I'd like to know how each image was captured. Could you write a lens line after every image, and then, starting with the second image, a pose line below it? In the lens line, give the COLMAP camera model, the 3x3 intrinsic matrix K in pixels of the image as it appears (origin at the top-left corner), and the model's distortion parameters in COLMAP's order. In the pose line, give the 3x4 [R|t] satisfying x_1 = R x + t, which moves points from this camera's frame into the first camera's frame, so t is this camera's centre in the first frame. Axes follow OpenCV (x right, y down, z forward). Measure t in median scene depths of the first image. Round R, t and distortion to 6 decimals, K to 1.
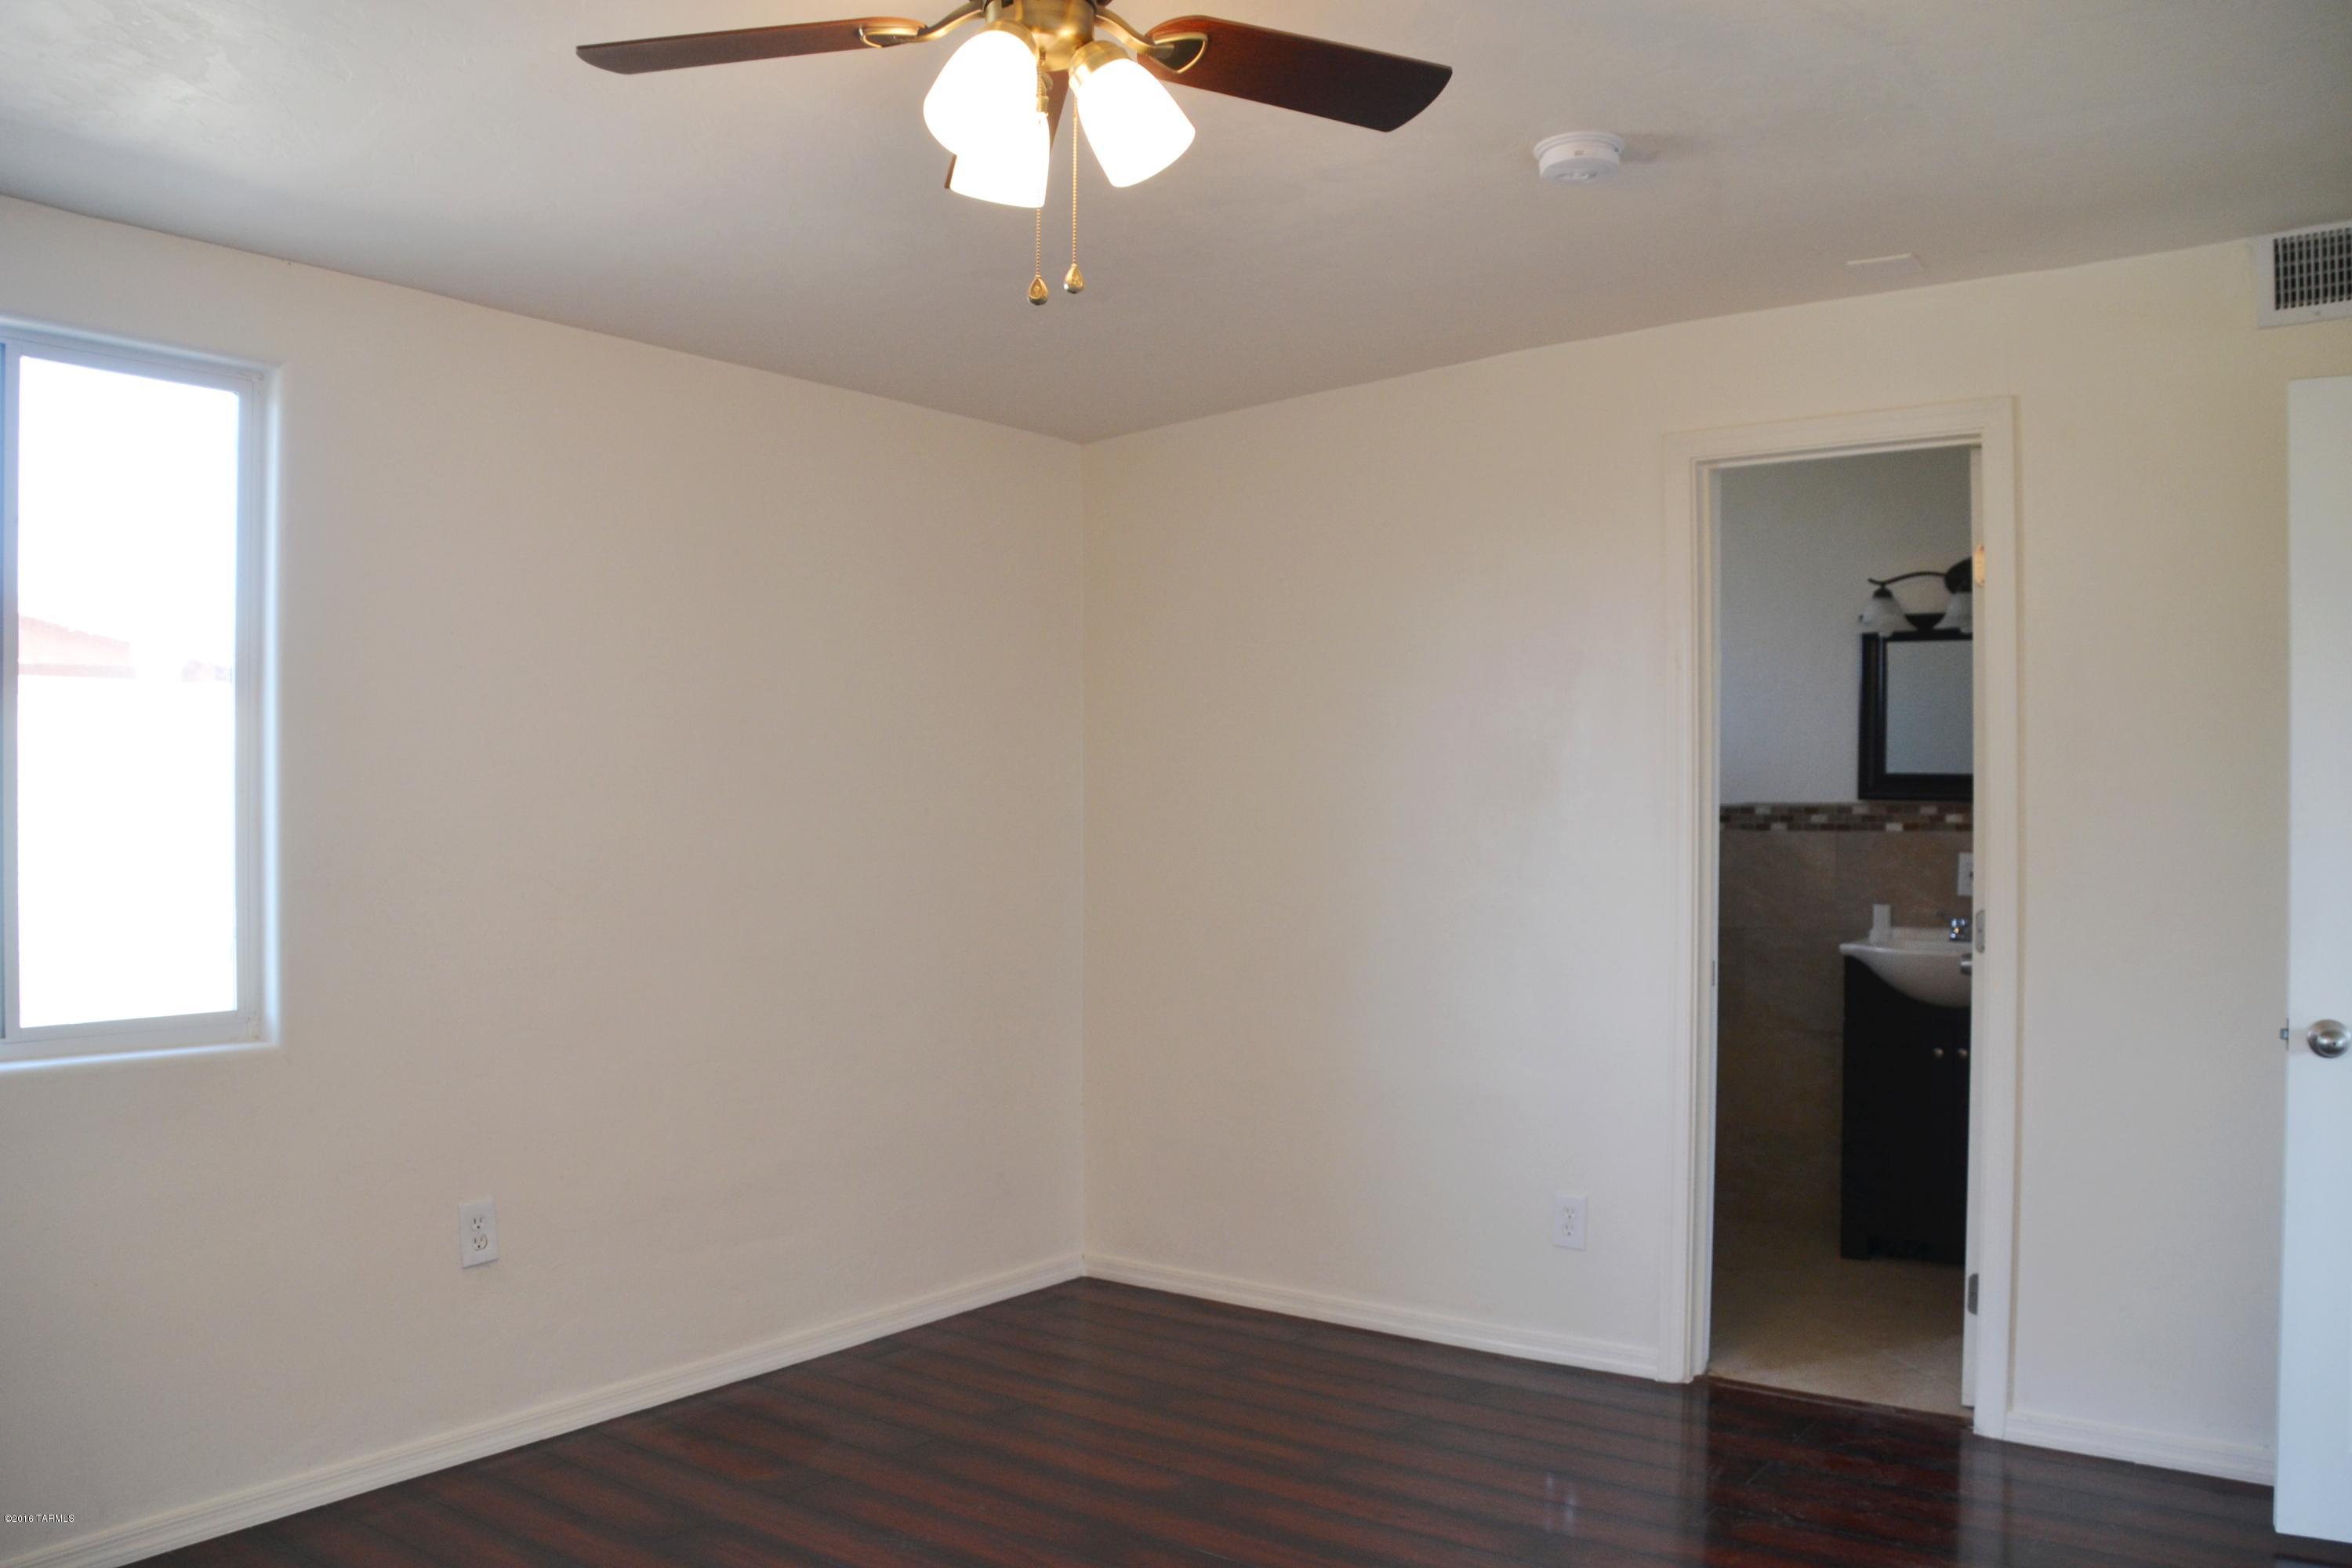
lens RADIAL K [[1901.5, 0, 1147.5], [0, 1901.5, 838.1], [0, 0, 1]] dist [-0.174893, 0.136531]
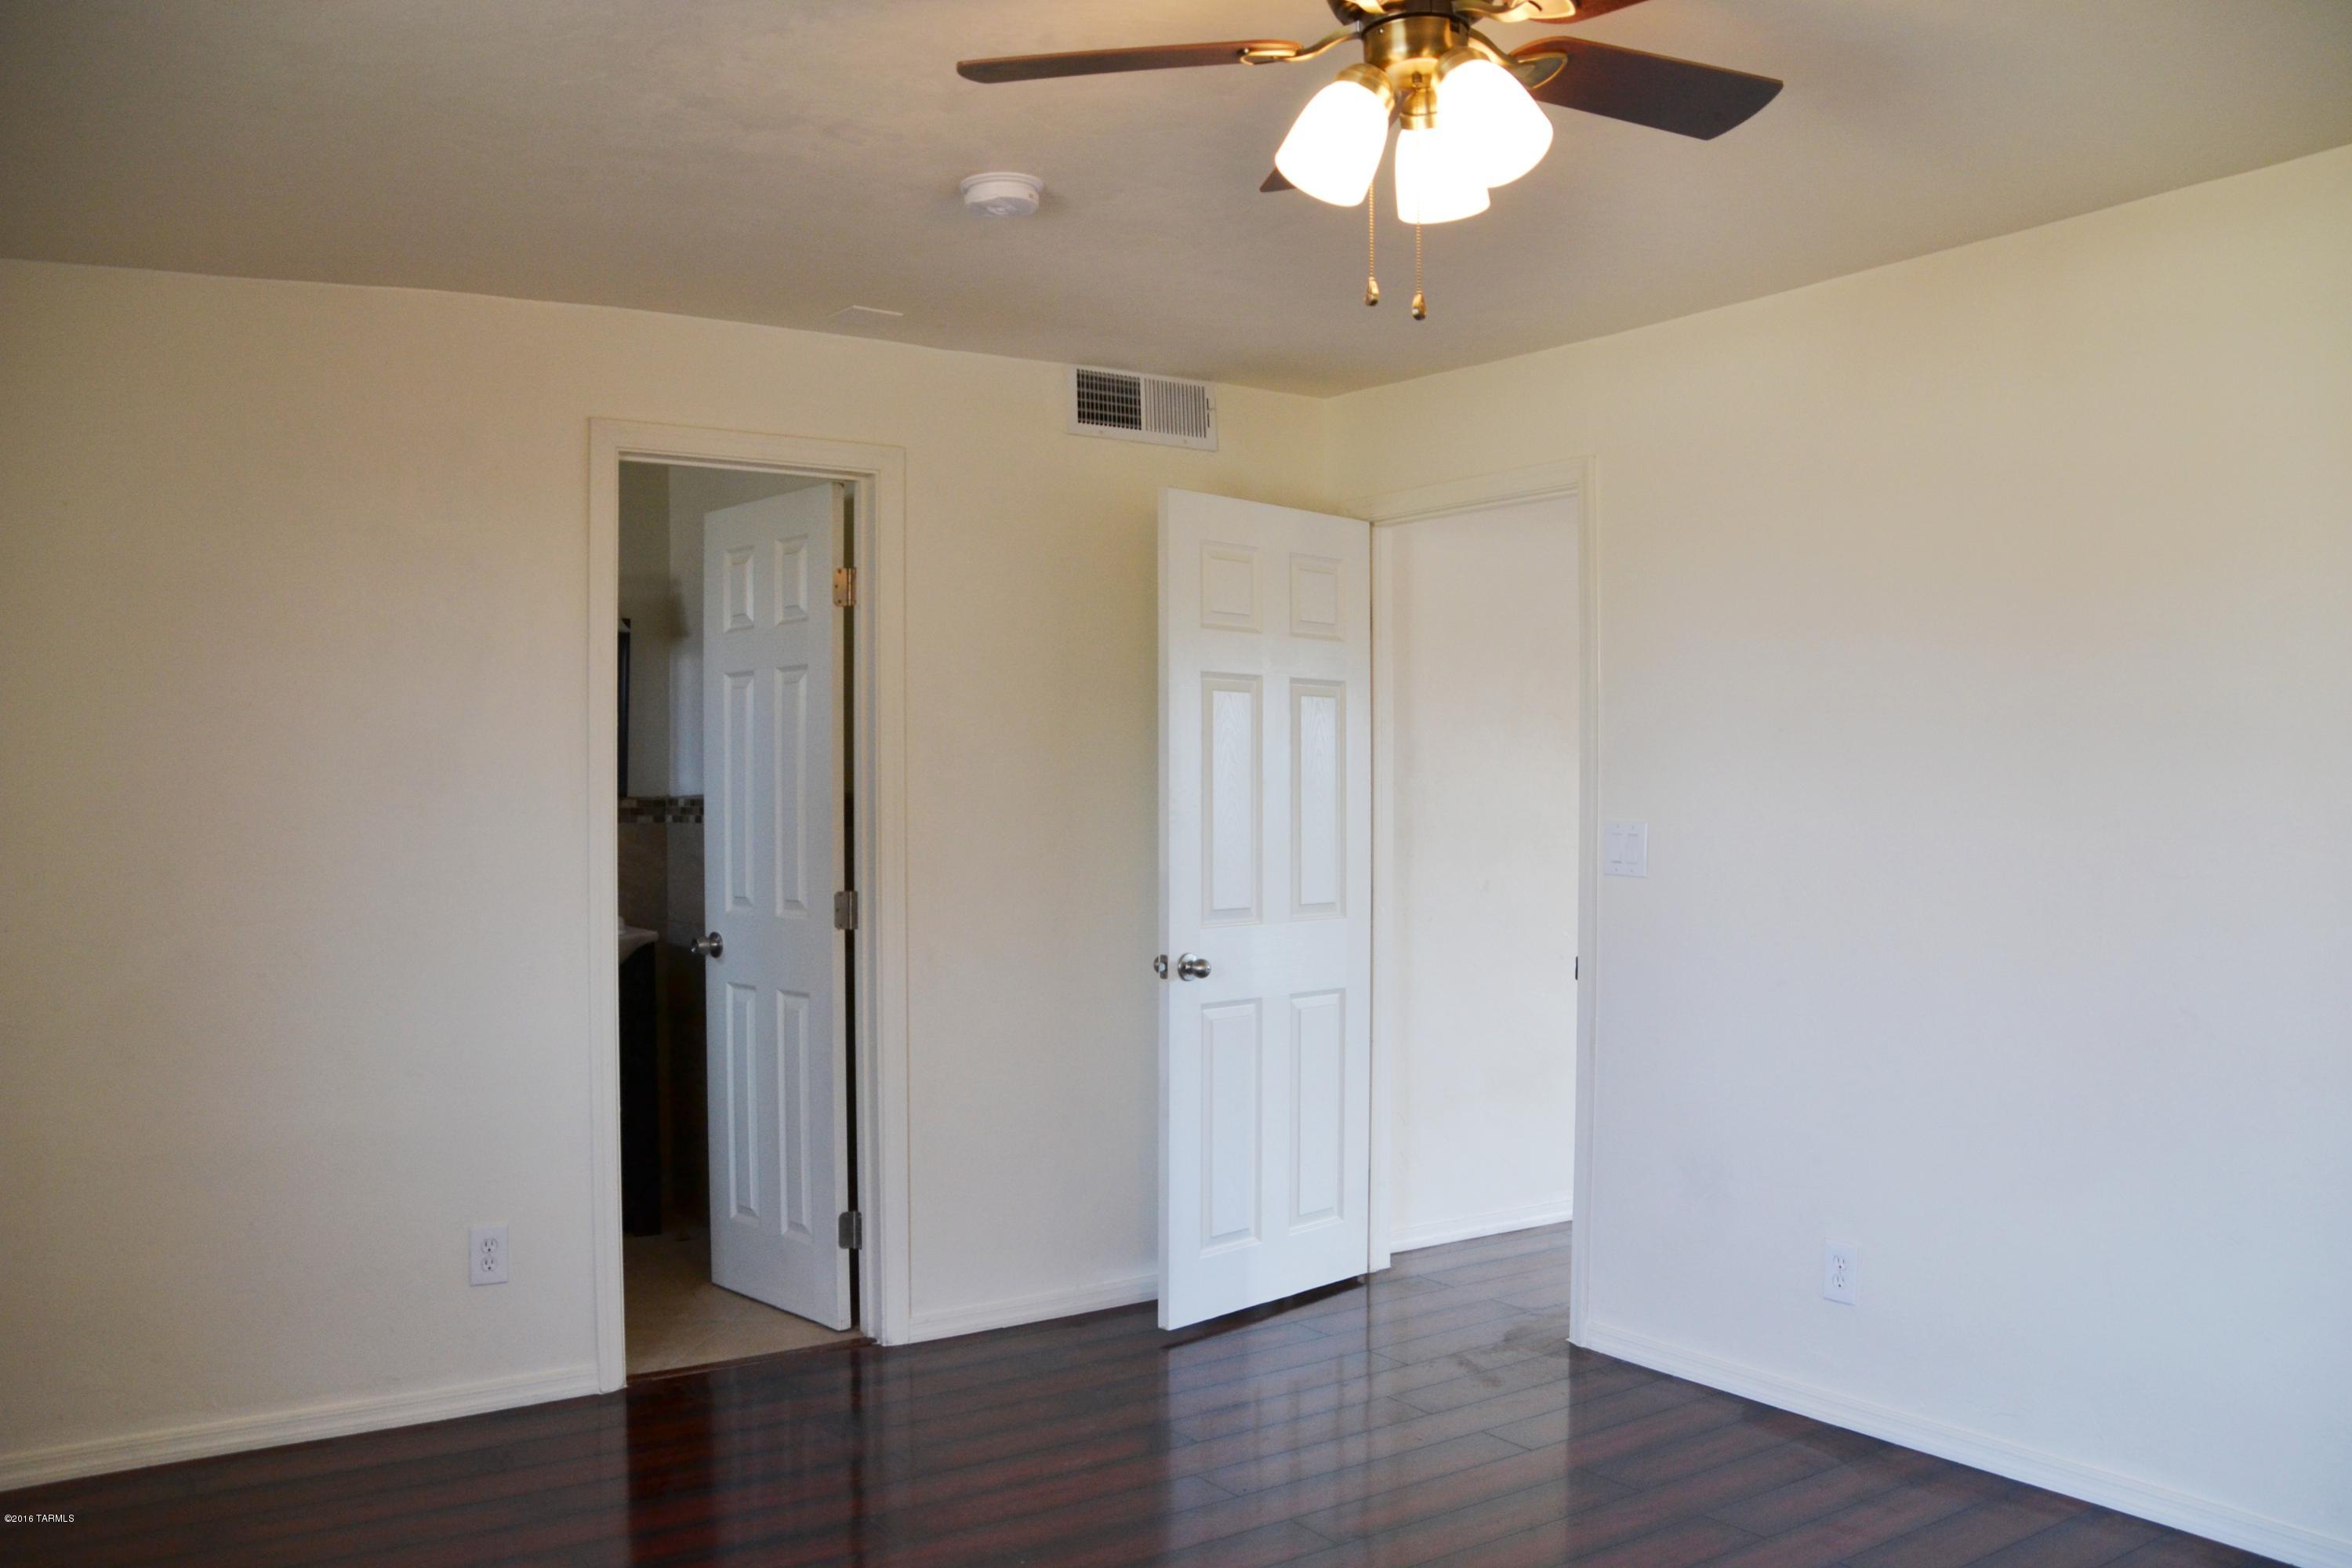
lens RADIAL K [[1901.5, 0, 1147.5], [0, 1901.5, 838.1], [0, 0, 1]] dist [-0.174893, 0.136531]
pose [[0.318508, -0.025408, 0.947579, -0.657804], [0.016227, 0.999640, 0.021349, -0.017339], [-0.947781, 0.008577, 0.318806, 0.503580]]
